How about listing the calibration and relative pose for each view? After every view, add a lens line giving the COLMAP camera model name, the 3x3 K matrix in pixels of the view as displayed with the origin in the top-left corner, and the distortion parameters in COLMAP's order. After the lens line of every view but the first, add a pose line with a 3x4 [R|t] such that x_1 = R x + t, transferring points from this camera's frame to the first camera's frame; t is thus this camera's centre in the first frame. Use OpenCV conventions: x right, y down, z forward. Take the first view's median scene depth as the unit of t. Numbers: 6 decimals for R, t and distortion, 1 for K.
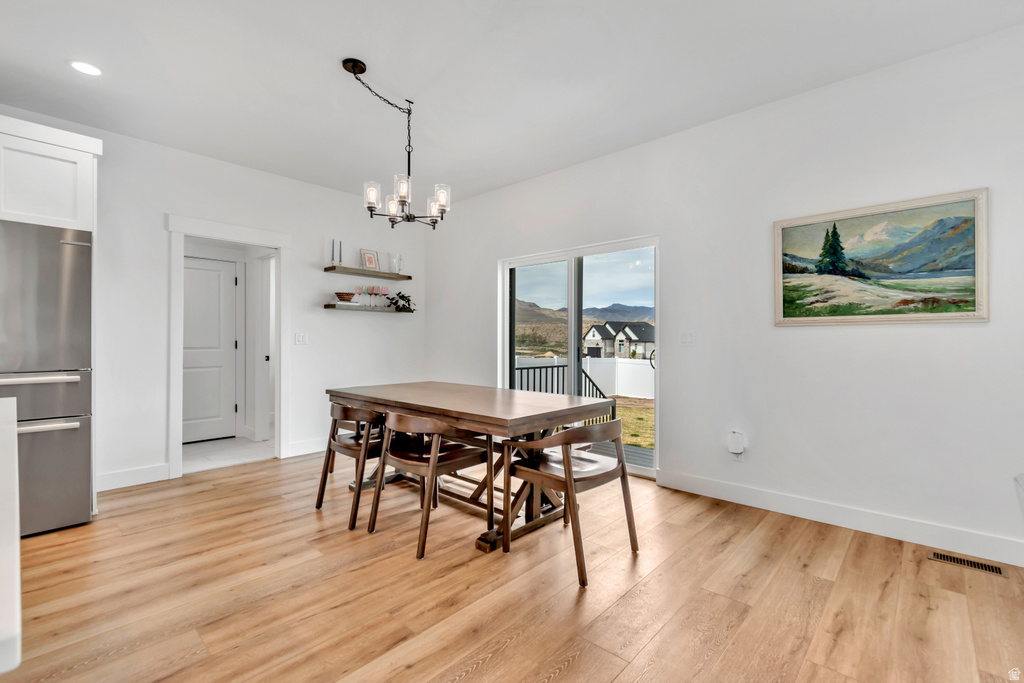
lens RADIAL K [[451.7, 0, 513.8], [0, 451.7, 337.9], [0, 0, 1]] dist [0.002408, -0.000994]
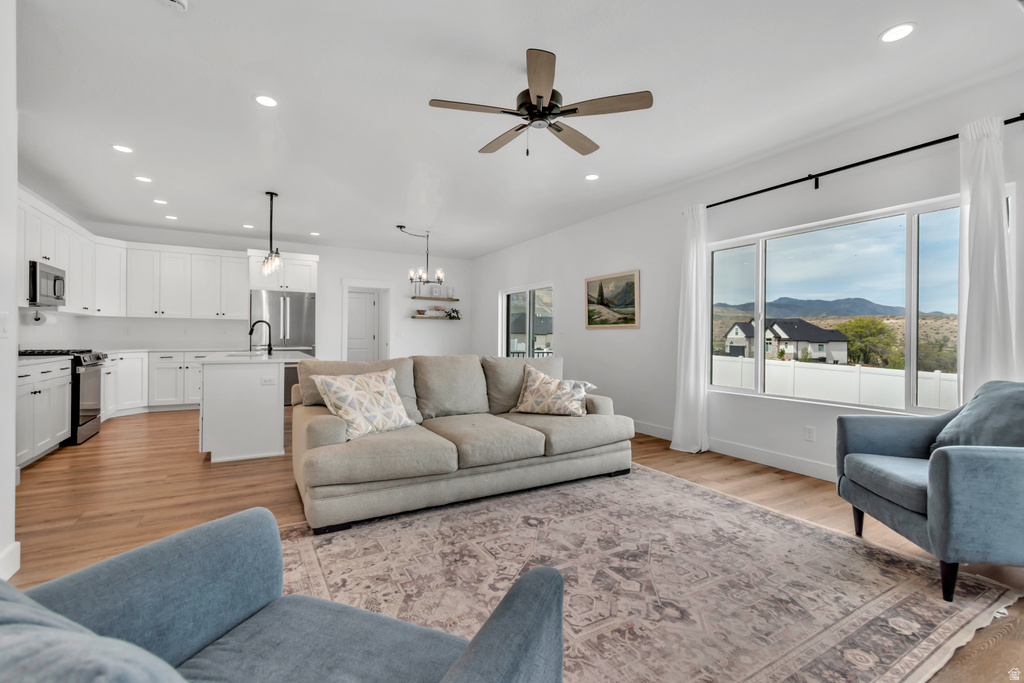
lens RADIAL K [[451.7, 0, 513.8], [0, 451.7, 337.9], [0, 0, 1]] dist [0.002408, -0.000994]
pose [[0.951366, 0.008040, -0.307957, 0.928620], [-0.006119, 0.999955, 0.007202, 0.000389], [0.308001, -0.004967, 0.951373, -1.091815]]
